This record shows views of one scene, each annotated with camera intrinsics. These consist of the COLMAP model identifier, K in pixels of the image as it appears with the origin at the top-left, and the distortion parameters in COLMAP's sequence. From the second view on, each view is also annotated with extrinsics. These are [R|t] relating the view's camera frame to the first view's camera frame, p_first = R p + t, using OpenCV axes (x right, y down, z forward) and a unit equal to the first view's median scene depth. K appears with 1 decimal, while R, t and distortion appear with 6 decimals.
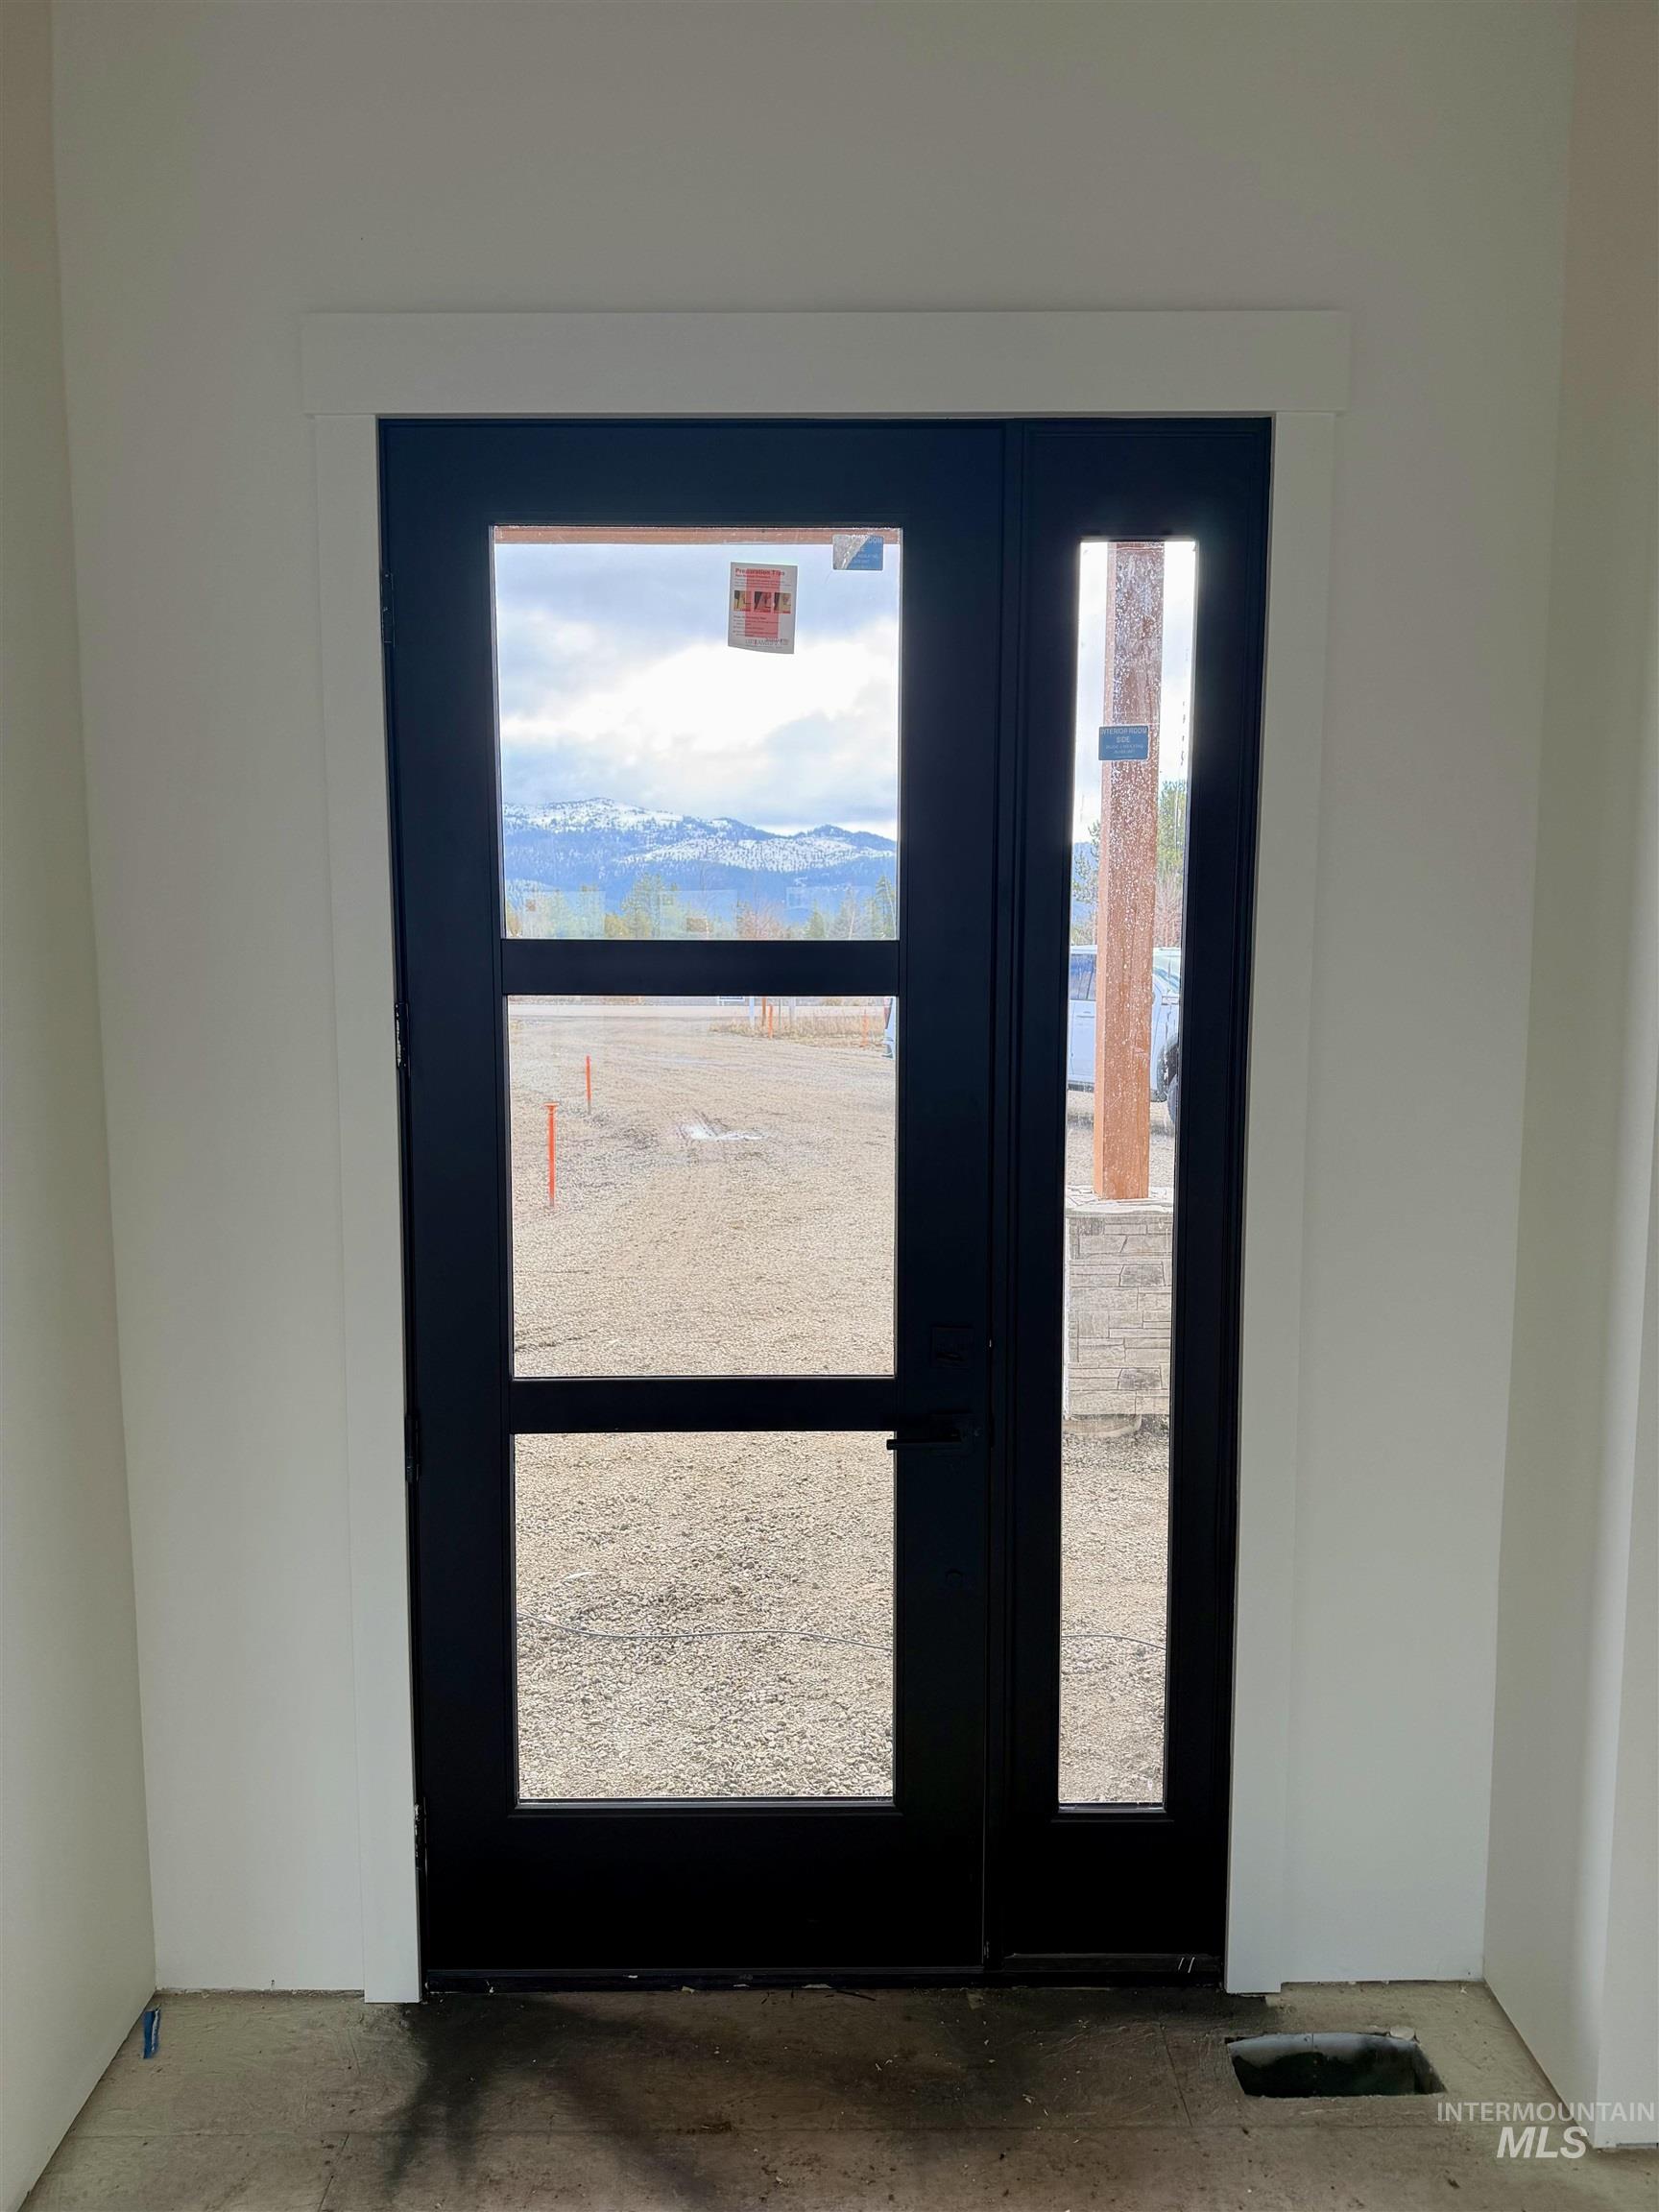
lens RADIAL K [[1548.8, 0, 787.0], [0, 1548.8, 1152.3], [0, 0, 1]] dist [0.018700, -0.023294]
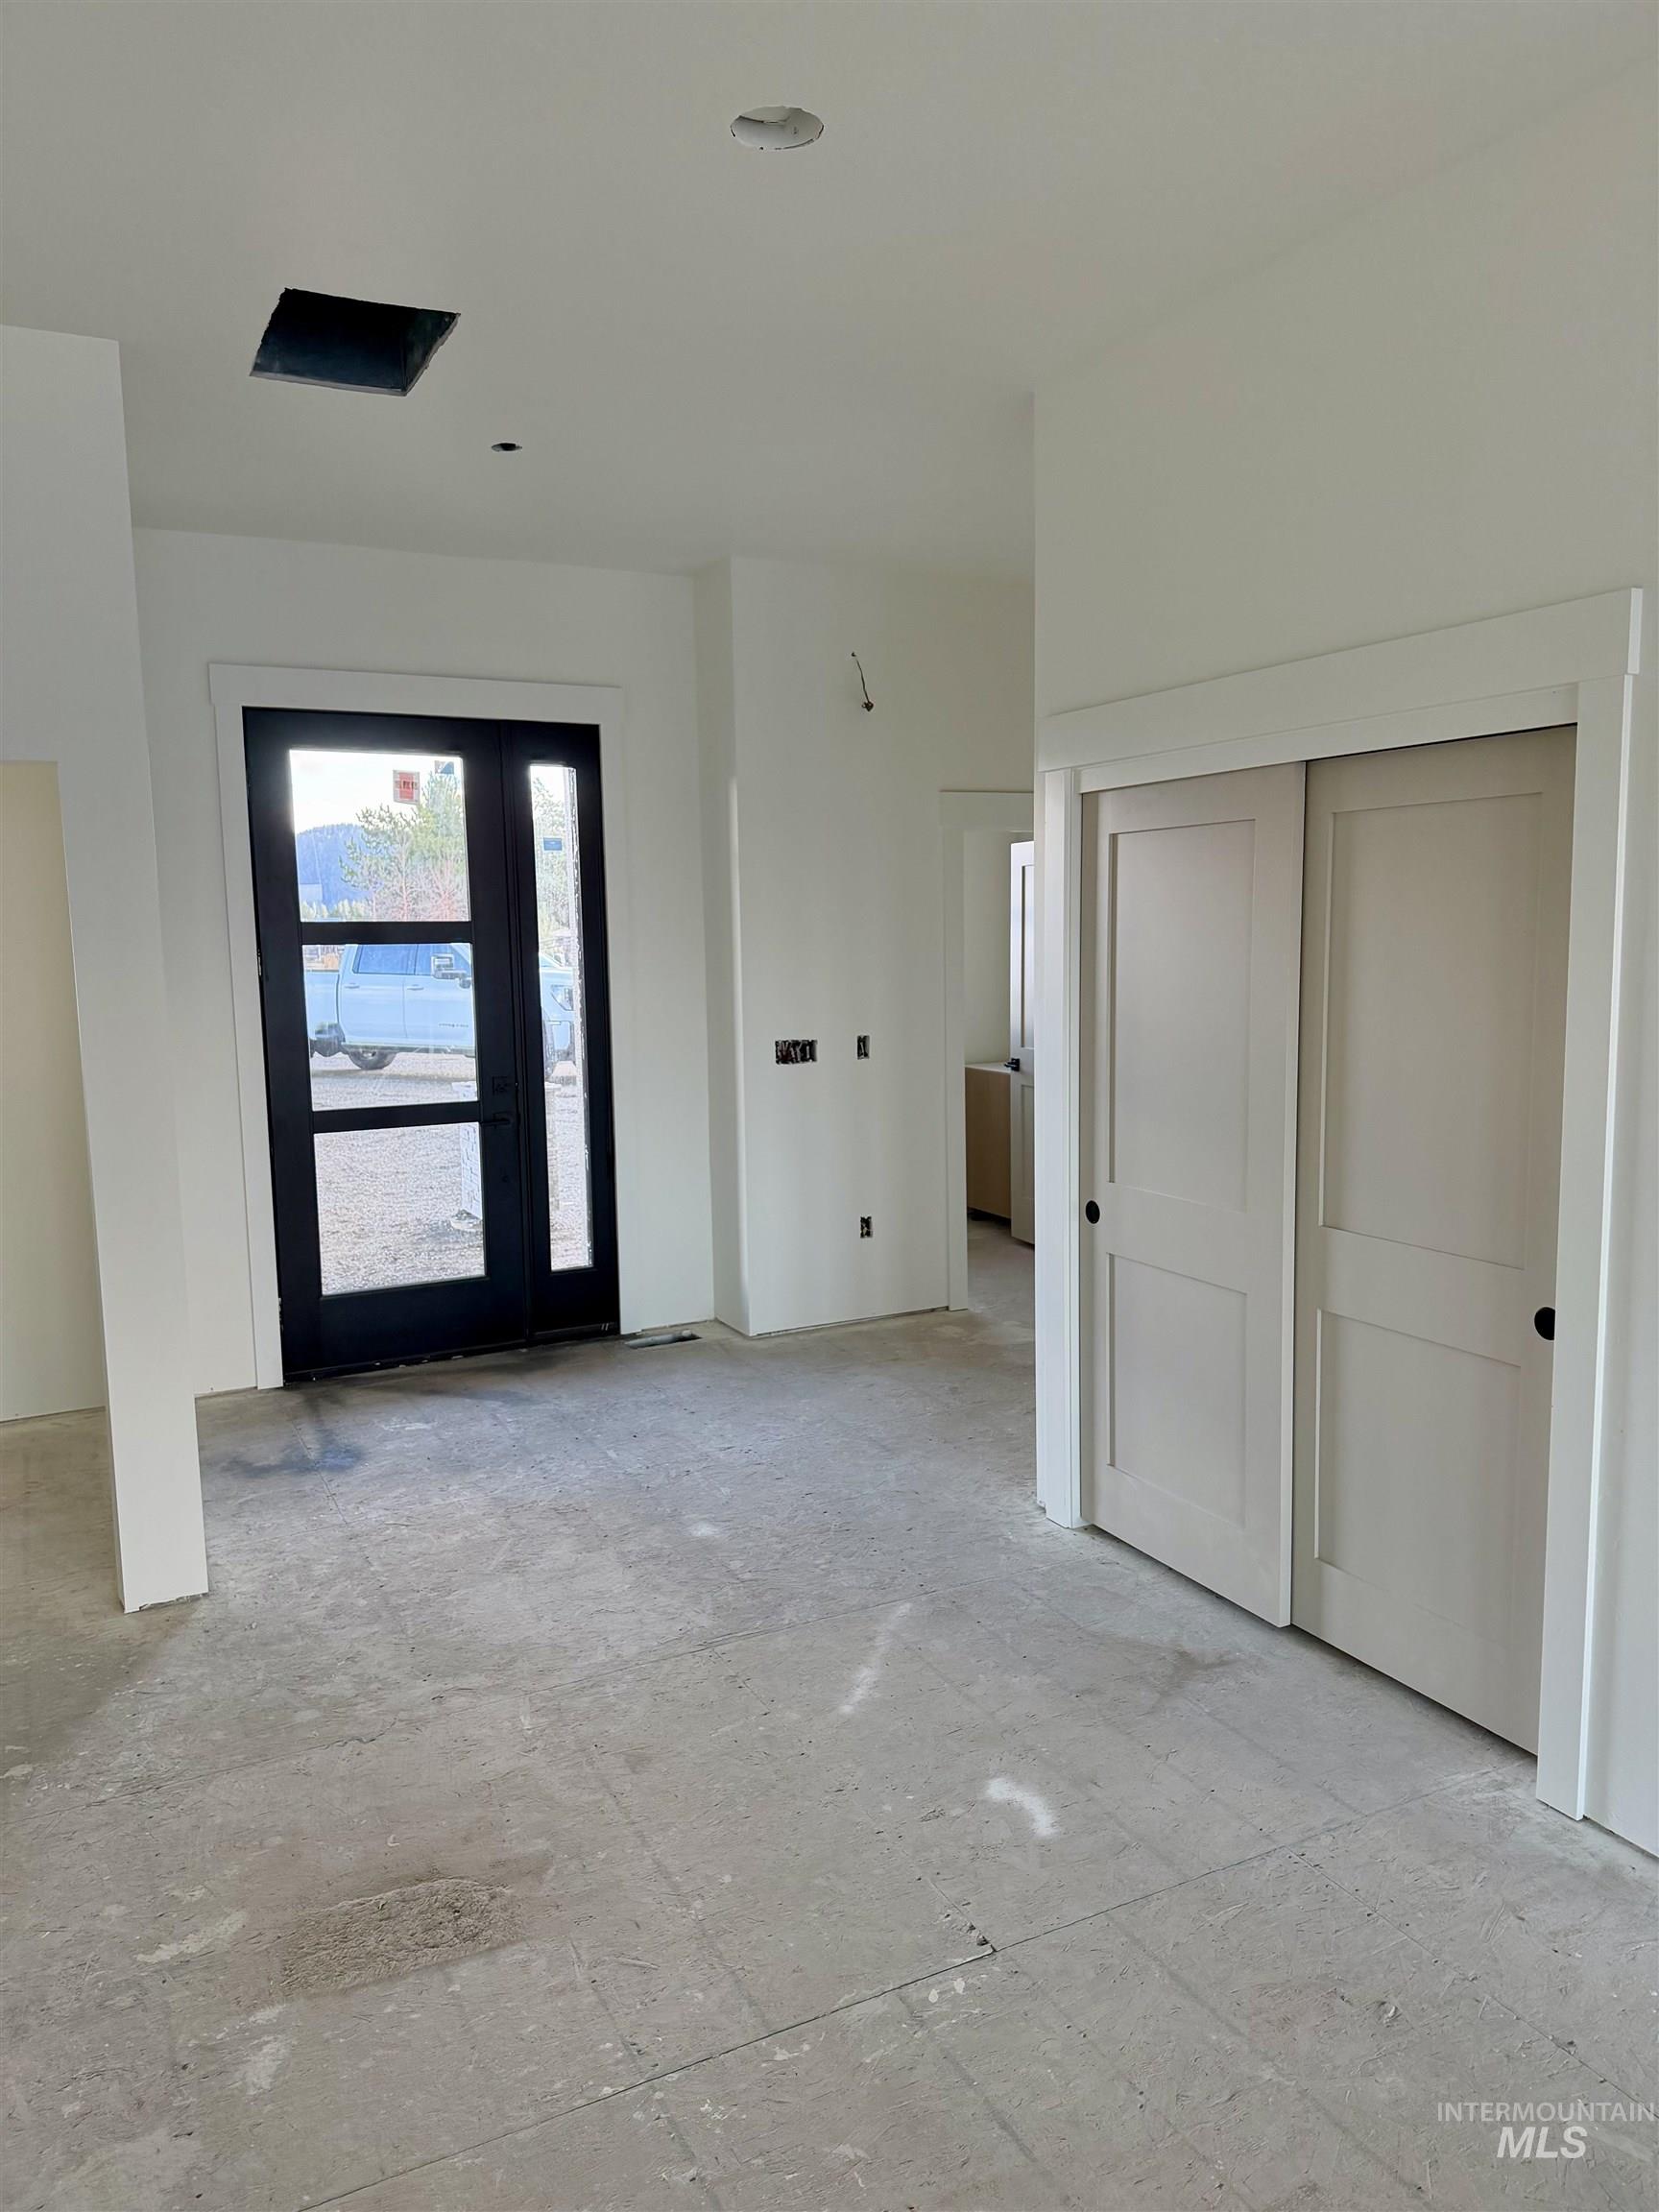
lens RADIAL K [[1548.8, 0, 834.3], [0, 1548.8, 1094.4], [0, 0, 1]] dist [0.018700, -0.023294]
pose [[0.892912, -0.058474, 0.446418, -0.514348], [0.066171, 0.997807, -0.001657, 0.178448], [-0.445342, 0.031020, 0.894823, -1.433539]]
